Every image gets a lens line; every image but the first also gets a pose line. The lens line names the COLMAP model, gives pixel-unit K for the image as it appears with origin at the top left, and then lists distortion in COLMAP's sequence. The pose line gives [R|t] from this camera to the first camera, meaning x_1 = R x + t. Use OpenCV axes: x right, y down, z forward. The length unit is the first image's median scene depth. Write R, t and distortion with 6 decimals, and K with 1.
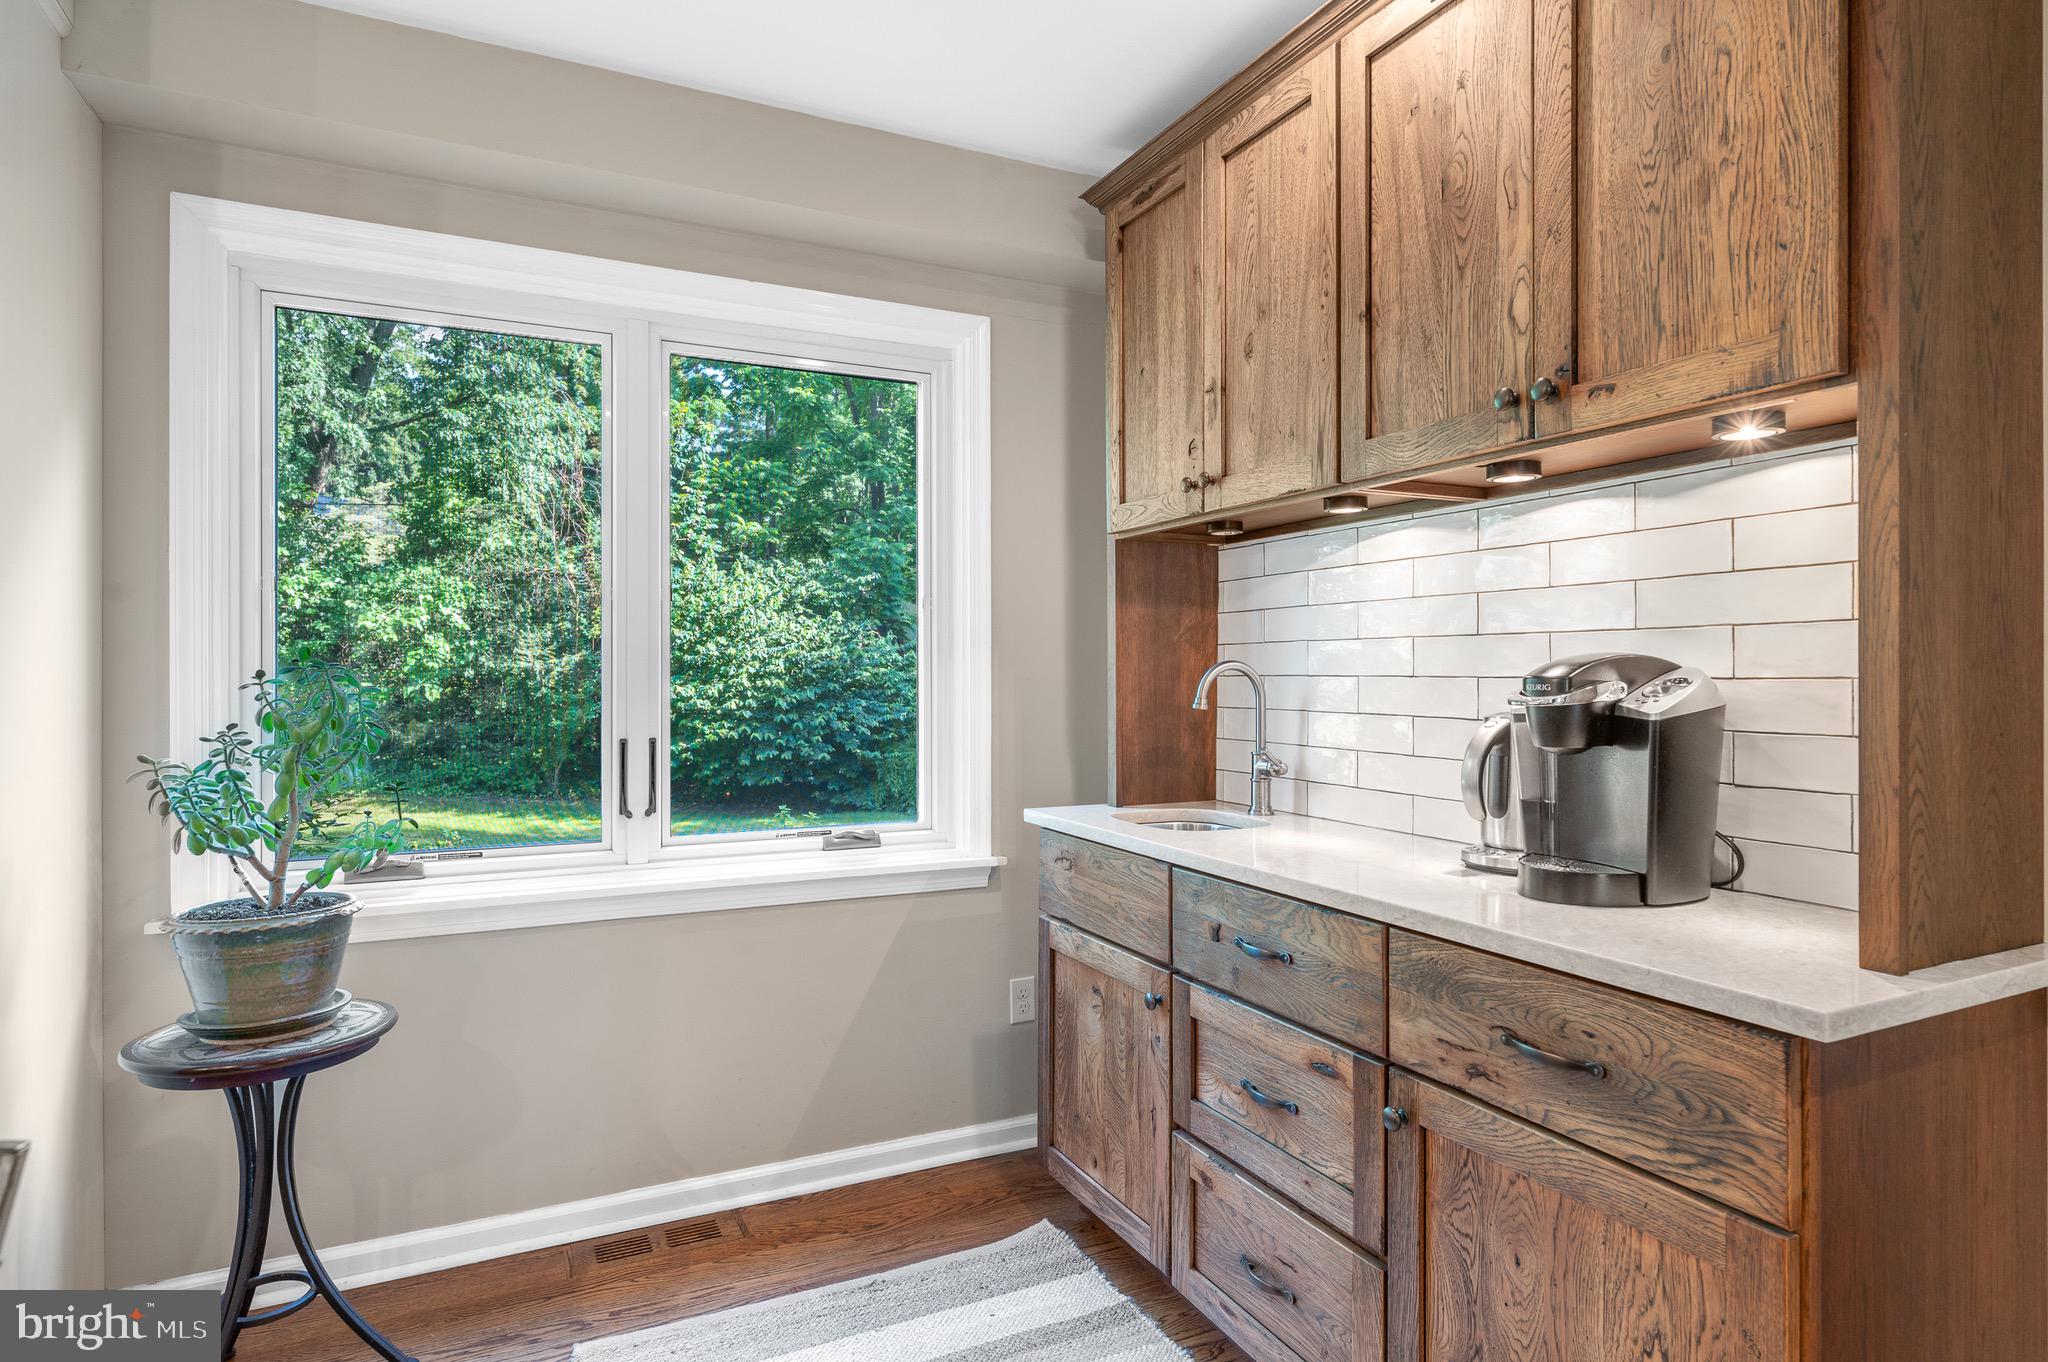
lens RADIAL K [[1128.0, 0, 1016.5], [0, 1128.0, 677.0], [0, 0, 1]] dist [-0.007353, 0.004282]
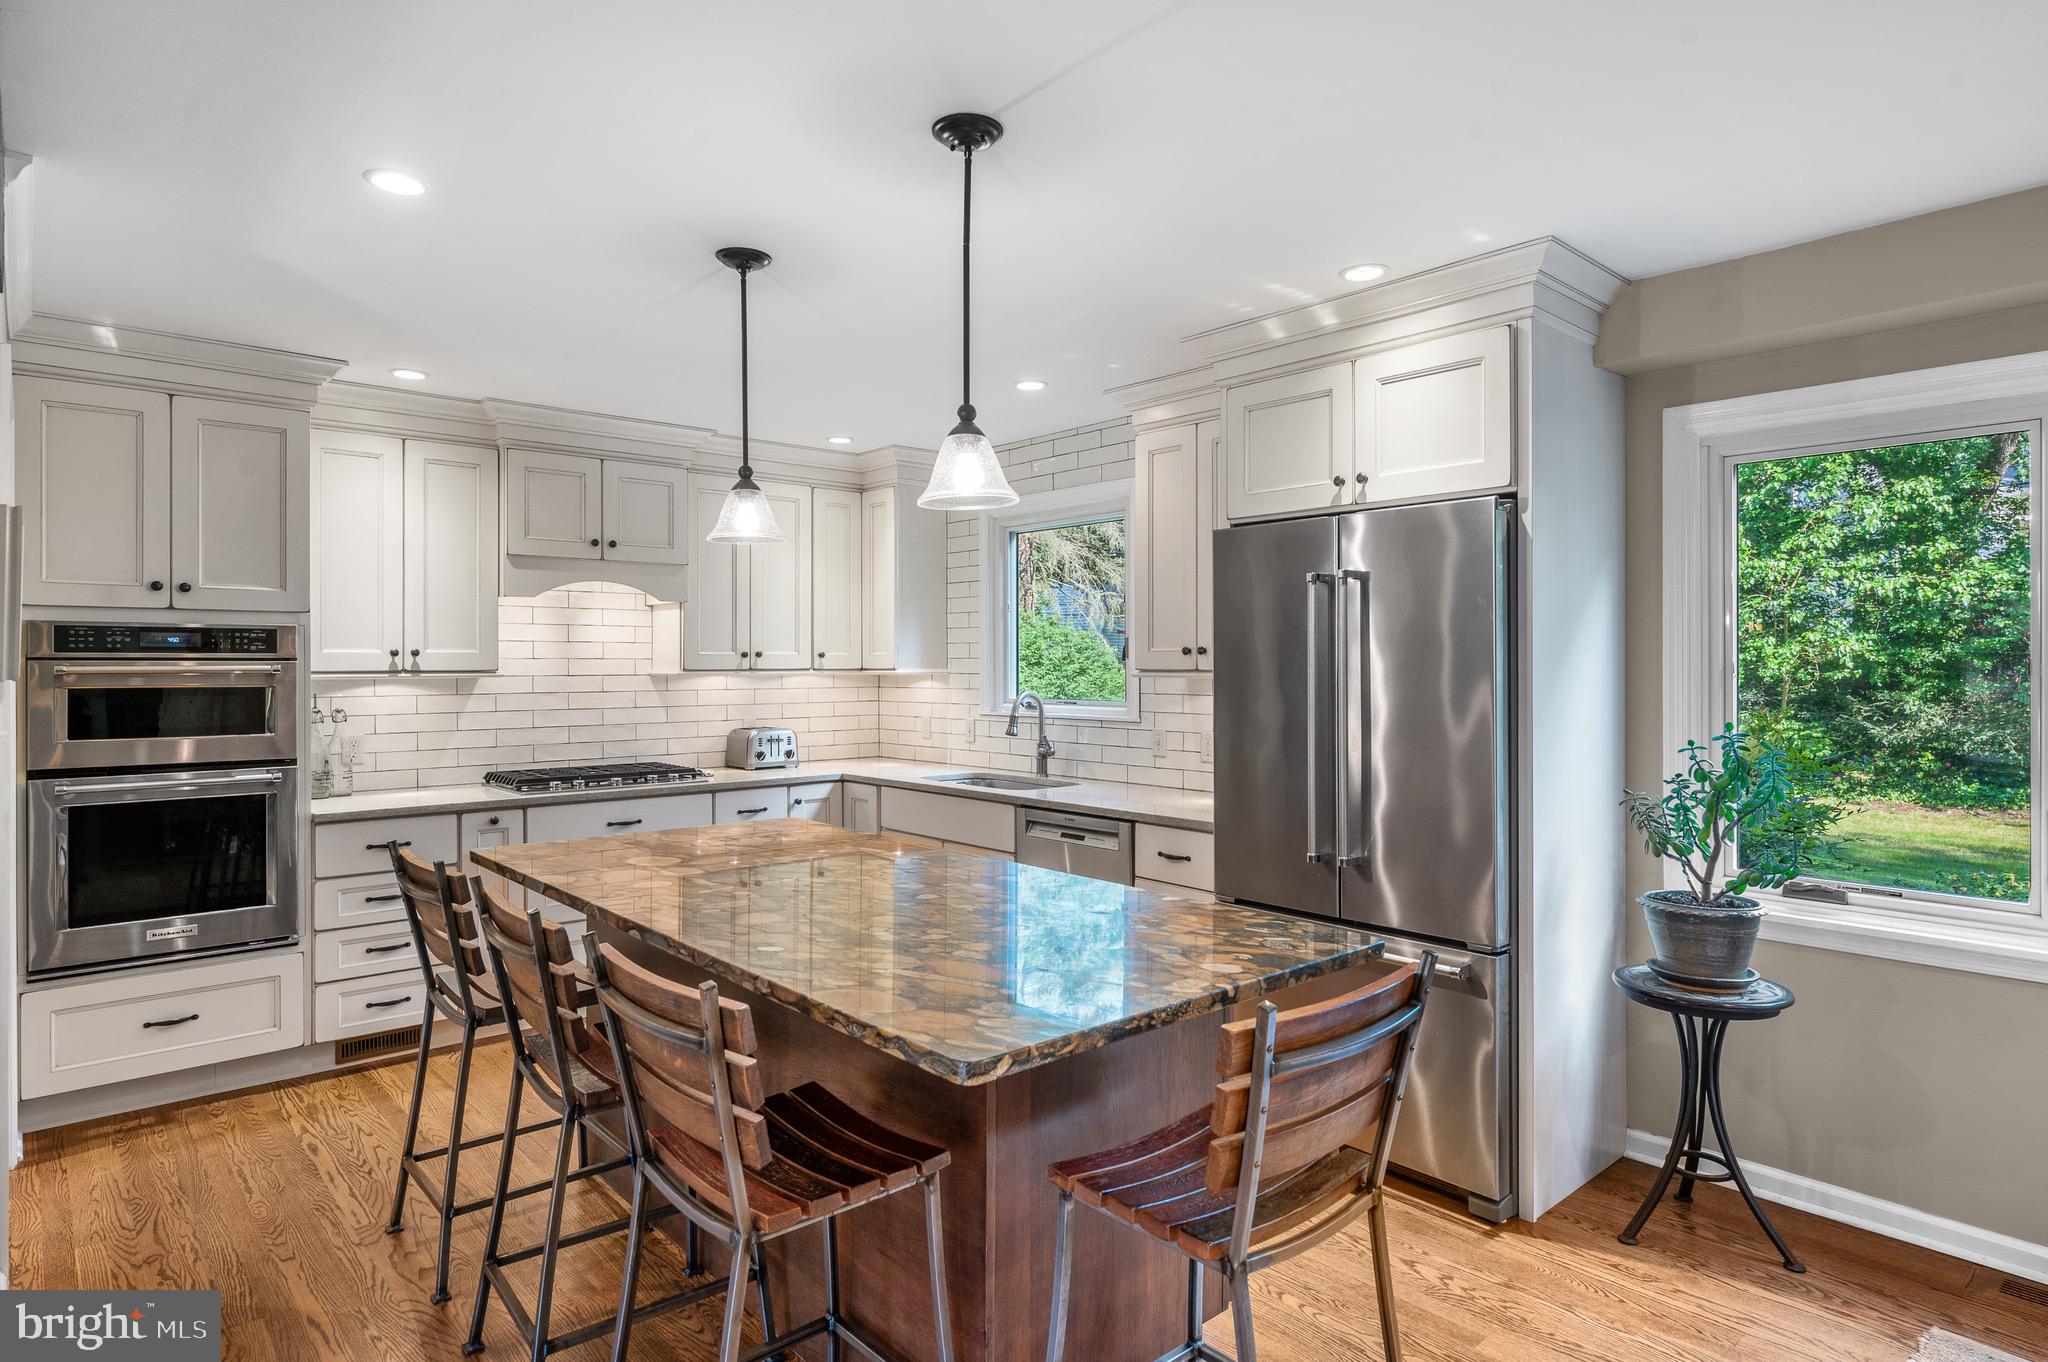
lens RADIAL K [[1128.0, 0, 1029.8], [0, 1128.0, 662.9], [0, 0, 1]] dist [-0.007353, 0.004282]
pose [[0.280747, -0.000283, -0.959782, 0.440787], [-0.001976, 0.999998, -0.000872, -0.090090], [0.959780, 0.002141, 0.280746, -0.223488]]
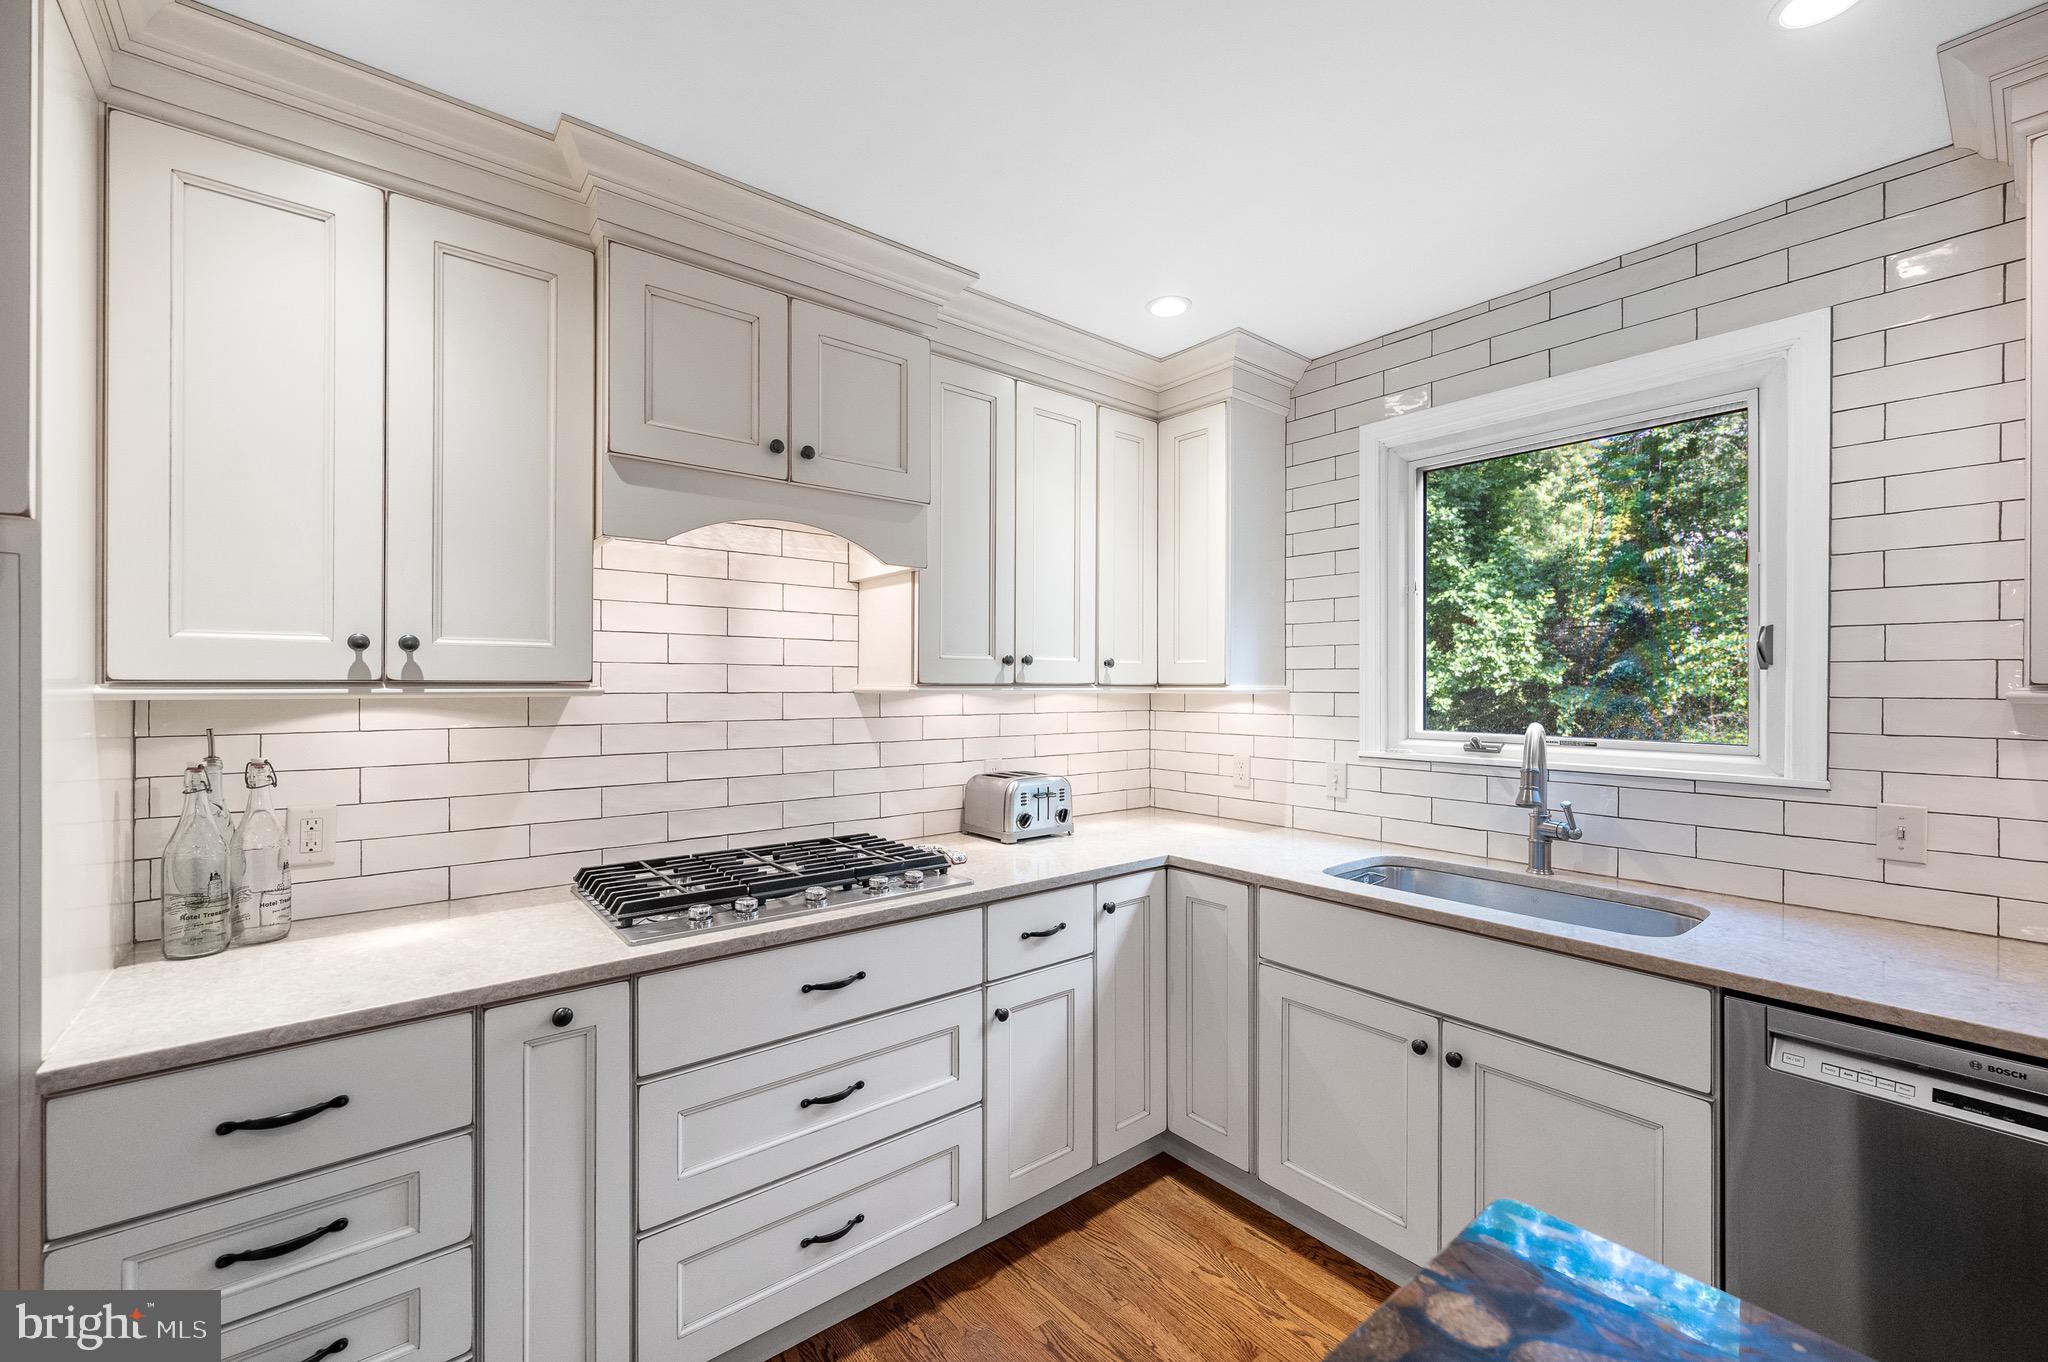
lens RADIAL K [[824.3, 0, 1020.4], [0, 824.3, 684.6], [0, 0, 1]] dist [-0.002935, 0.000061]
pose [[0.232686, 0.000629, -0.972552, -0.999096], [-0.005805, 0.999983, -0.000742, -0.075447], [0.972535, 0.005818, 0.232686, -0.370997]]
